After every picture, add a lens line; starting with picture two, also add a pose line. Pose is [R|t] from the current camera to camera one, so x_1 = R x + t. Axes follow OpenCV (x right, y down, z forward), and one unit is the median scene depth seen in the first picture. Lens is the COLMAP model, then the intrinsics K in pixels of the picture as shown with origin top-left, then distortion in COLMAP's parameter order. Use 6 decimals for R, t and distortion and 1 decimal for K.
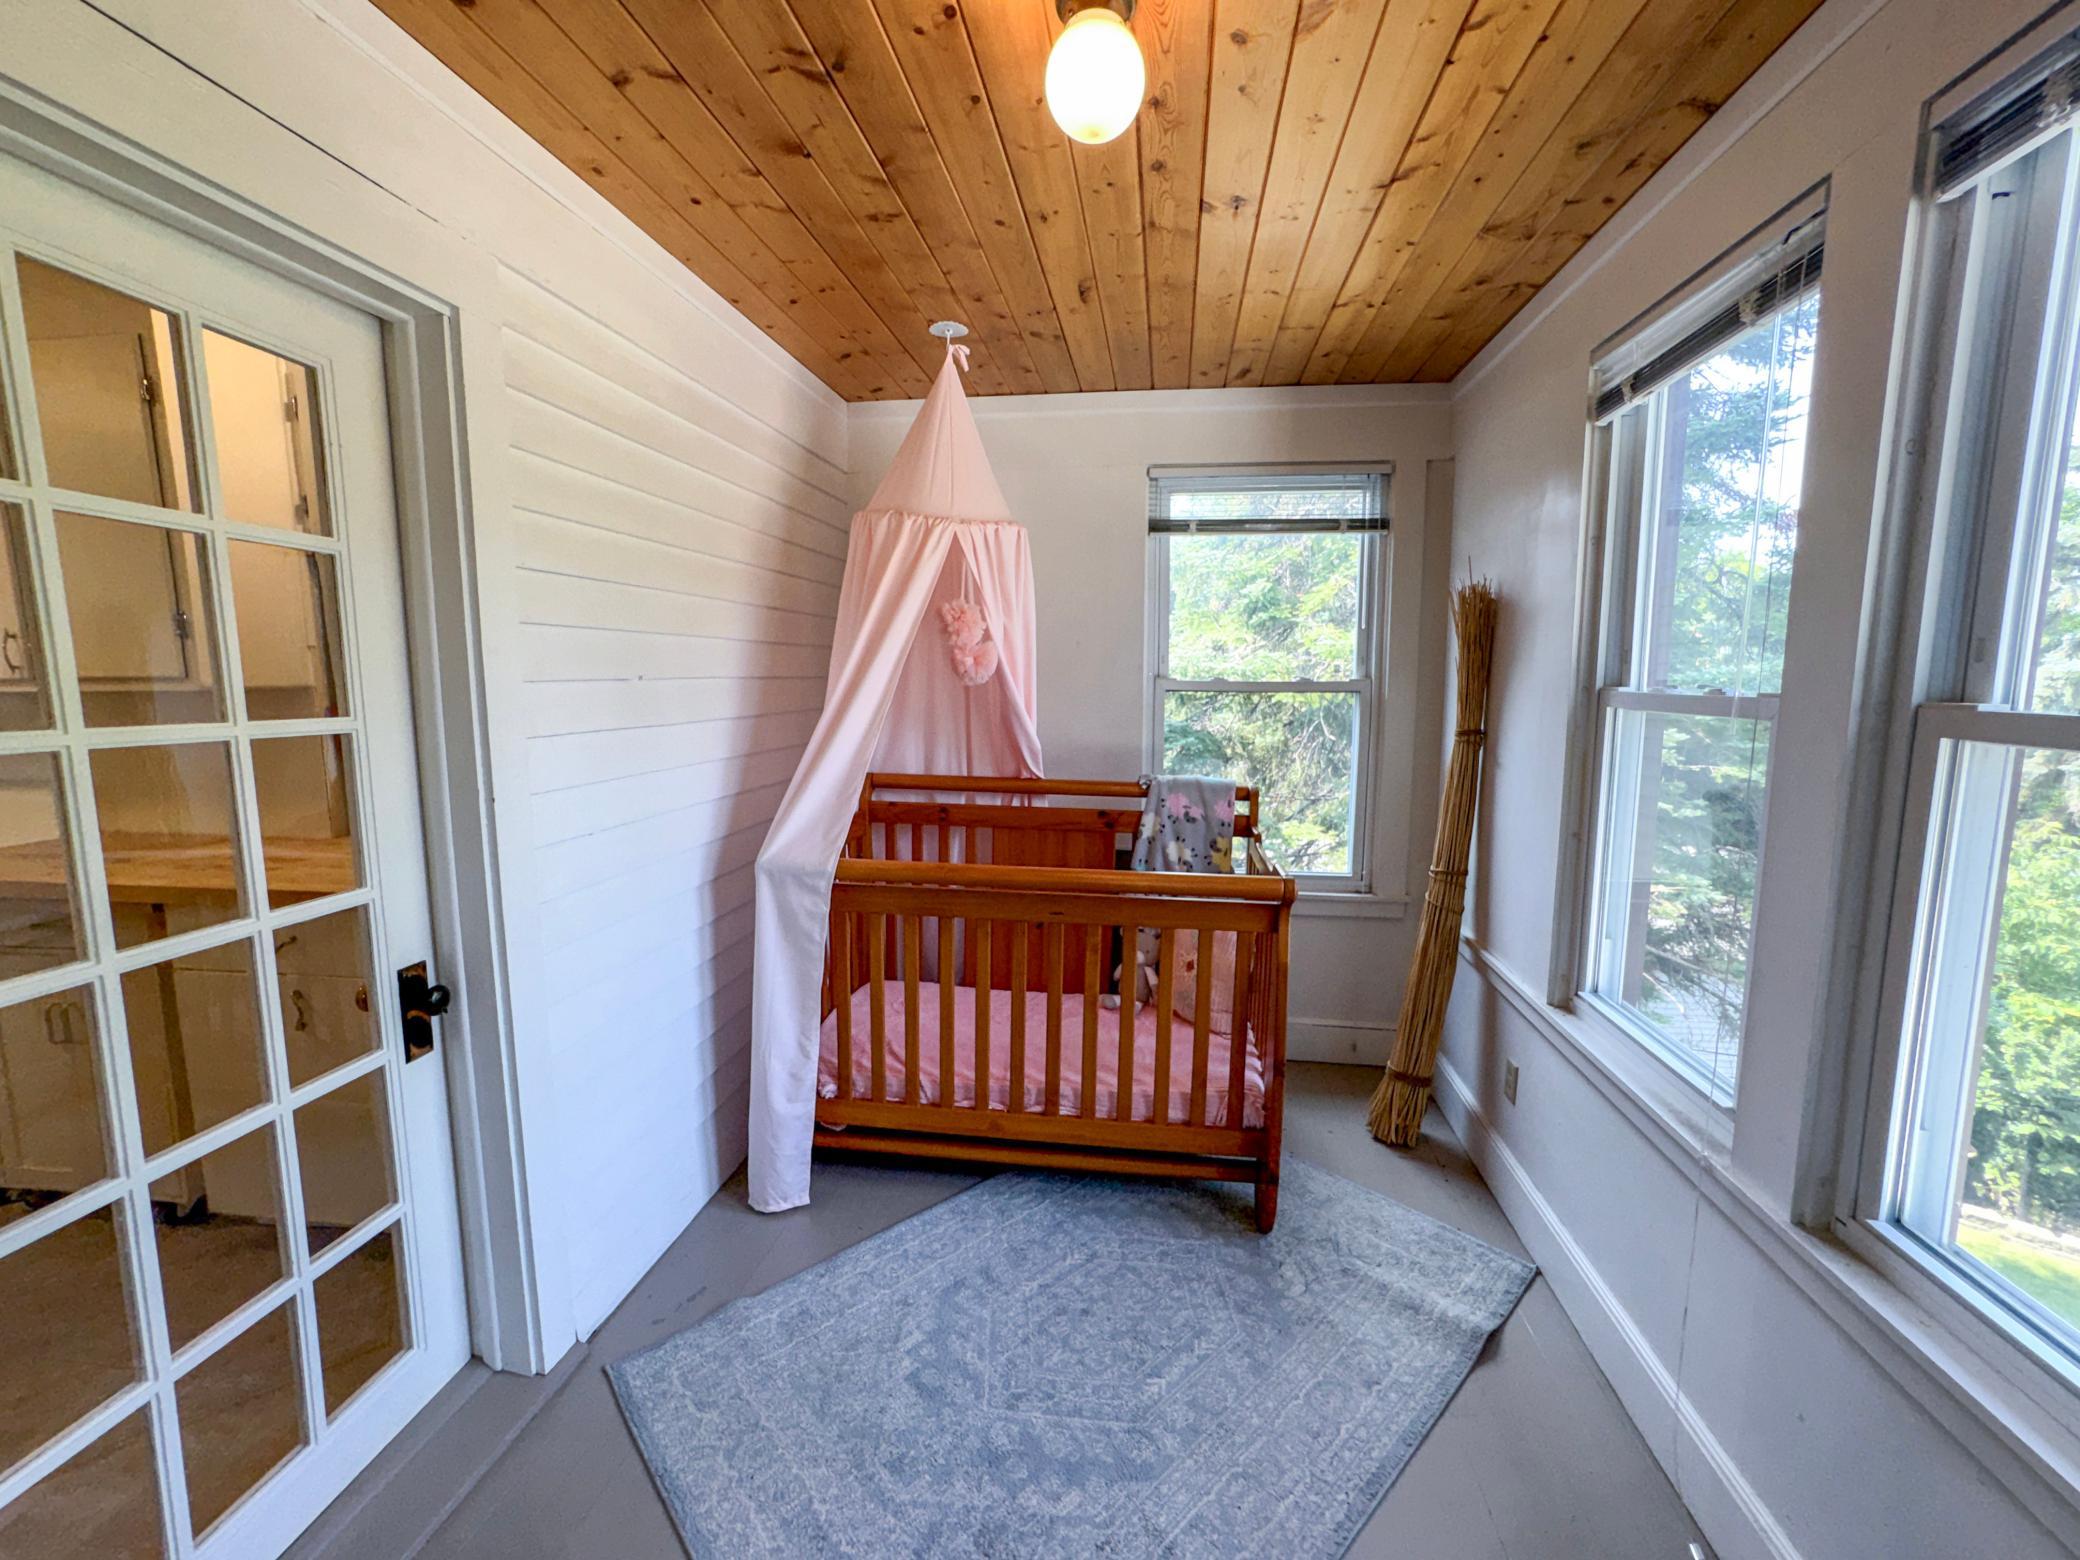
lens RADIAL K [[859.7, 0, 1054.0], [0, 859.7, 786.6], [0, 0, 1]] dist [-0.025947, 0.003715]
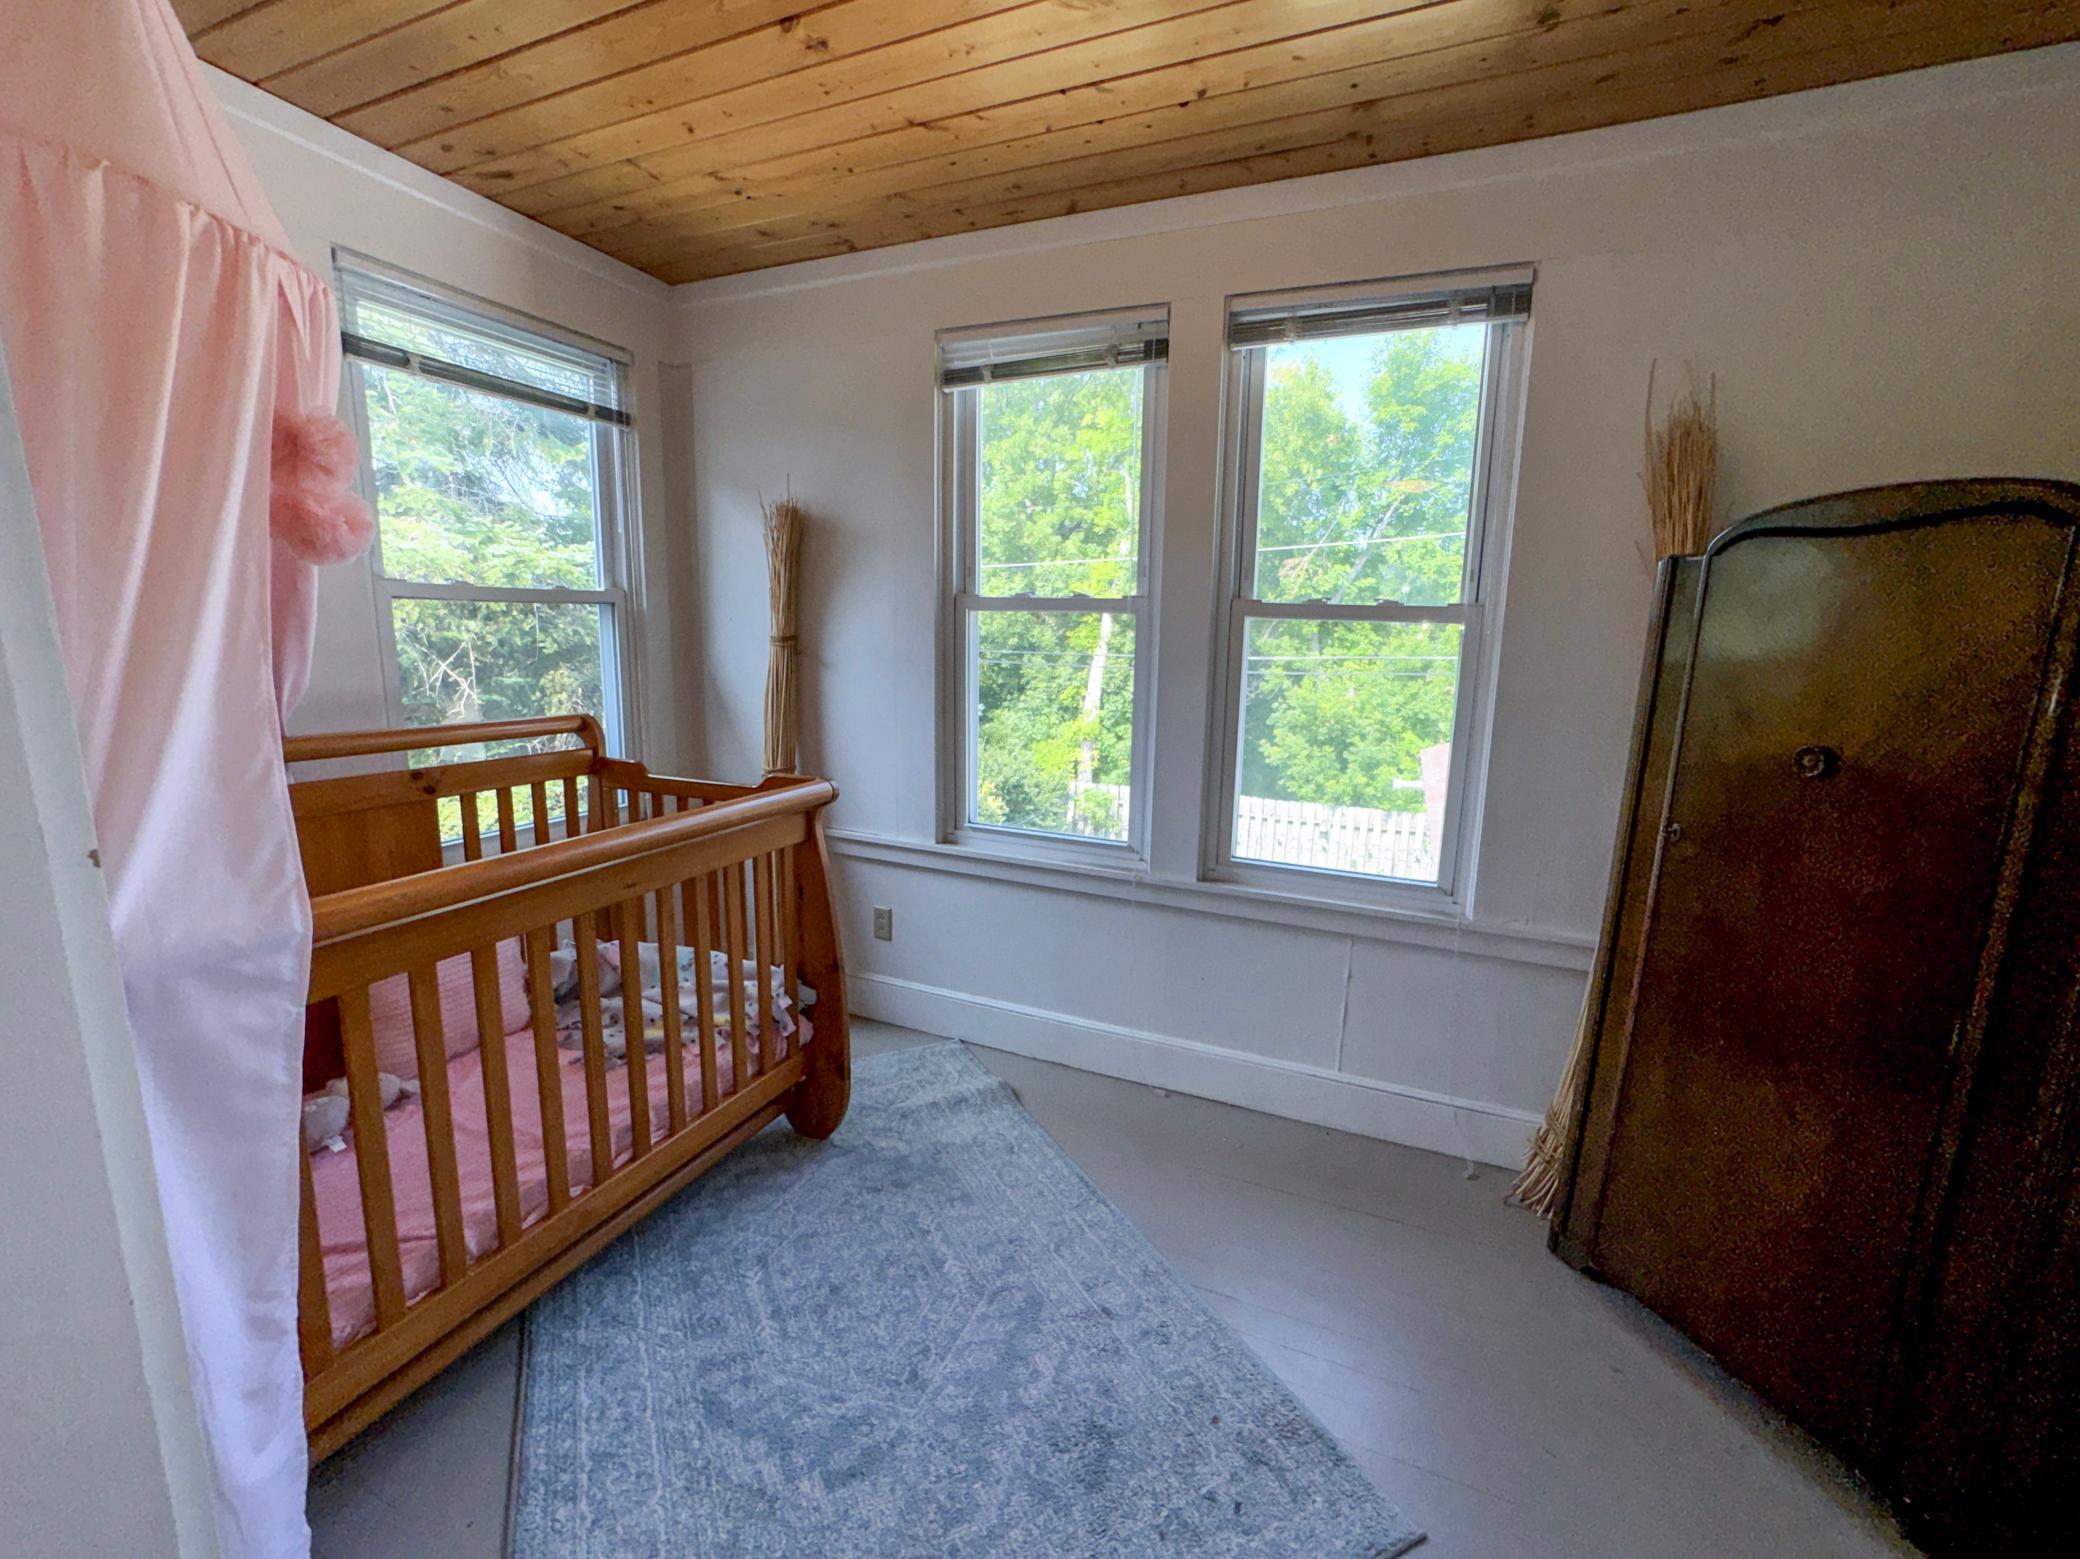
lens RADIAL K [[859.7, 0, 1048.6], [0, 859.7, 783.2], [0, 0, 1]] dist [-0.025947, 0.003715]
pose [[0.259919, -0.166833, 0.951109, -0.616155], [0.107231, 0.983857, 0.143274, -0.004494], [-0.959658, 0.064749, 0.273612, 0.477836]]
